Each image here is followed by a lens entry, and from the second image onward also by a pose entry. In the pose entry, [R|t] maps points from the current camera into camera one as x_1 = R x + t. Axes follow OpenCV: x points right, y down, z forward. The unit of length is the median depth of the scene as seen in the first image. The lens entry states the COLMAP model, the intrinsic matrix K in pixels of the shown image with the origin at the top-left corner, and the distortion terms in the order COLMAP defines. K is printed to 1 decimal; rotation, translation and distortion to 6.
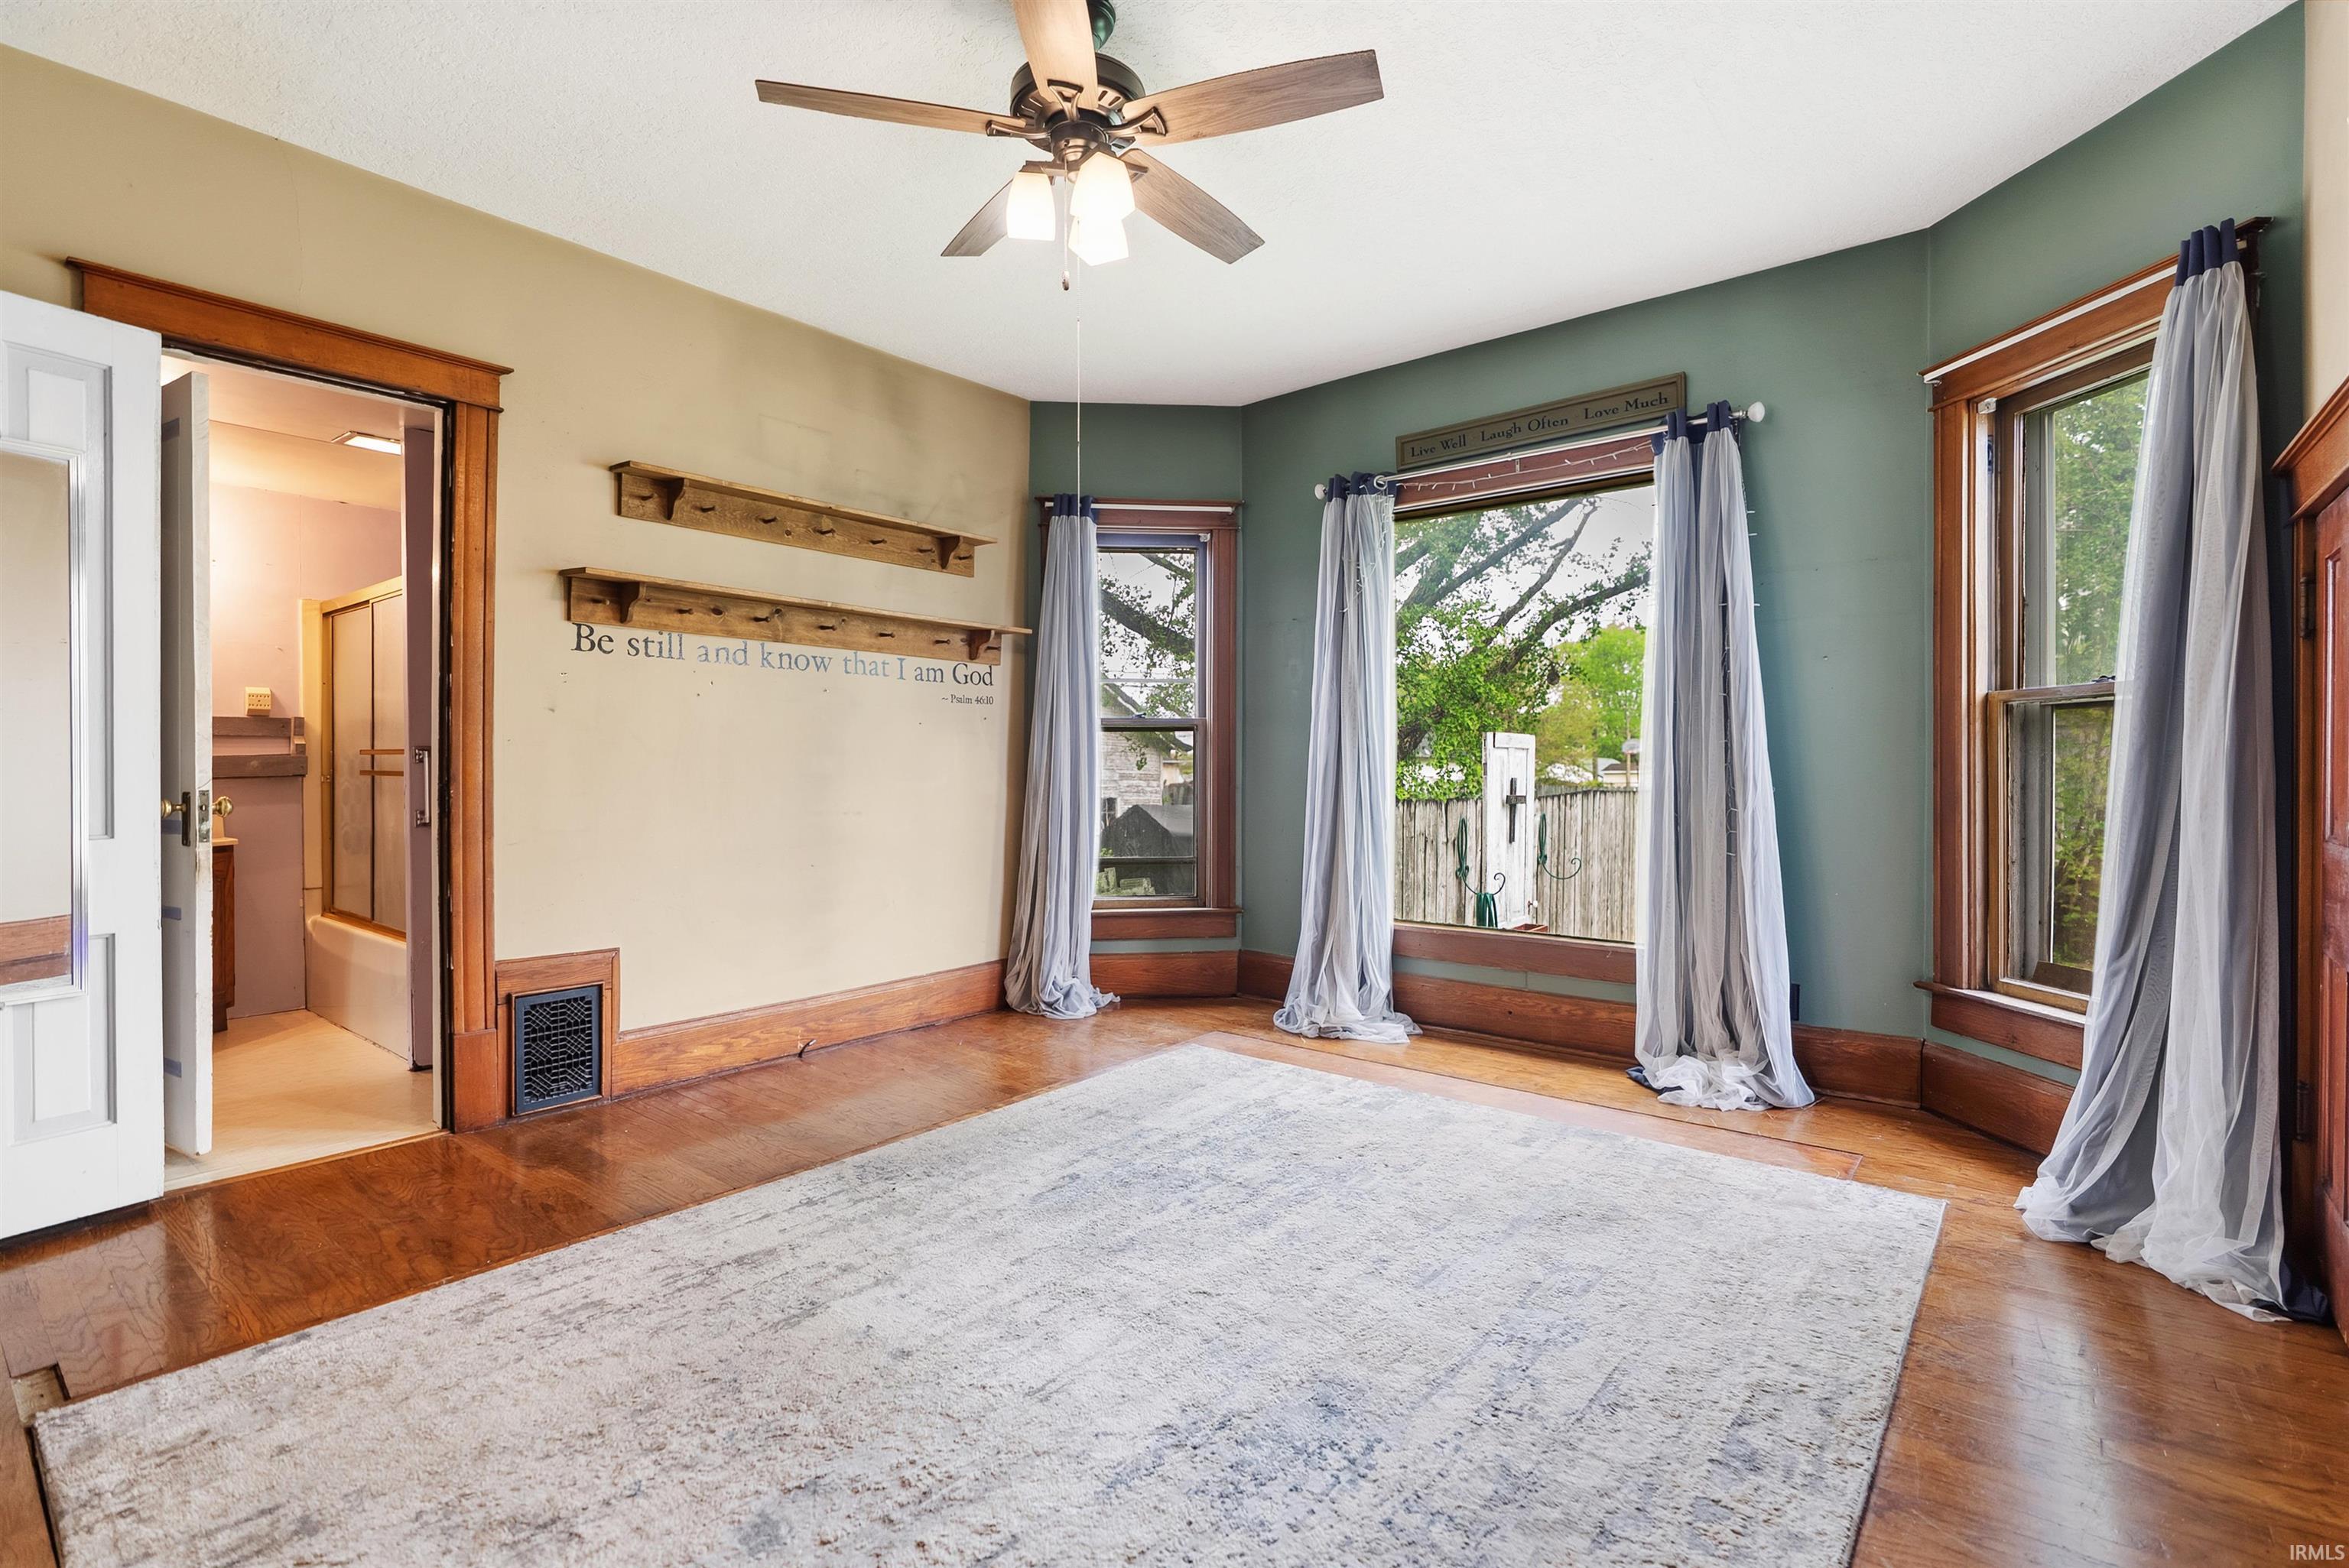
lens RADIAL K [[1088.3, 0, 1181.0], [0, 1088.3, 780.4], [0, 0, 1]] dist [-0.005836, -0.000813]
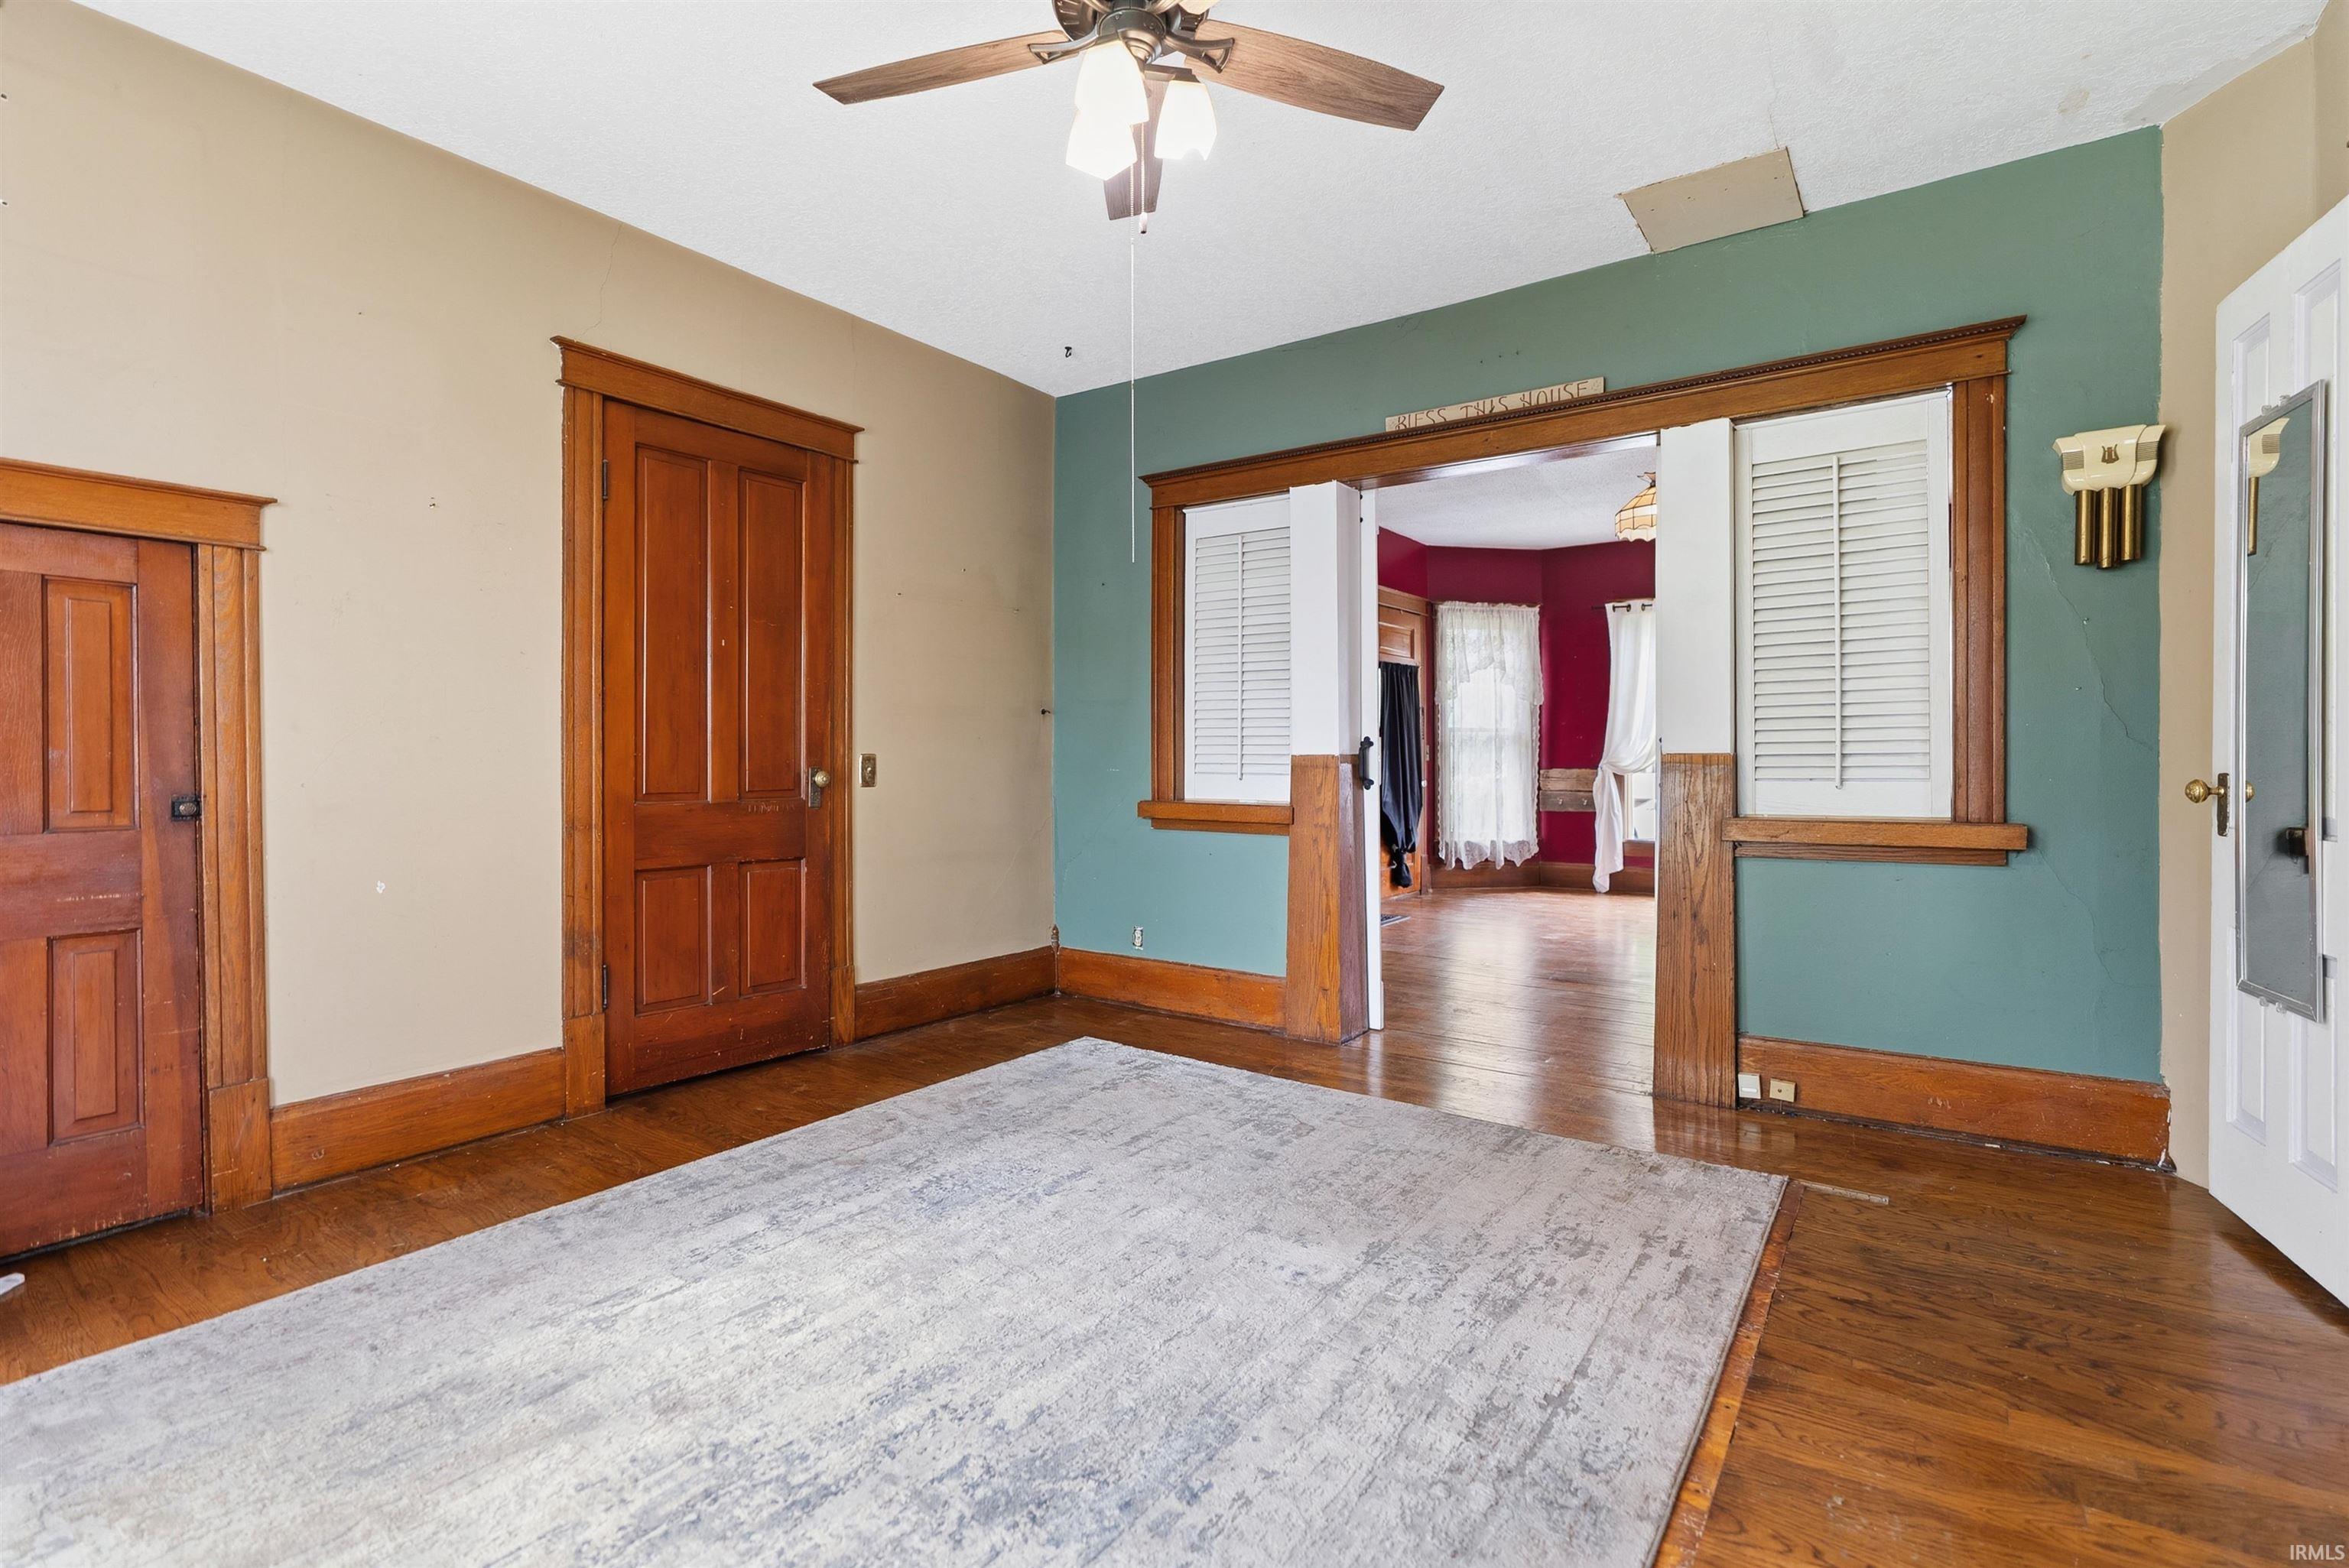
lens RADIAL K [[1088.3, 0, 1181.0], [0, 1088.3, 780.4], [0, 0, 1]] dist [-0.005836, -0.000813]
pose [[-0.998040, 0.006335, -0.062259, -0.079510], [0.004526, 0.999565, 0.029160, -0.023112], [0.062416, 0.028821, -0.997634, 1.946751]]
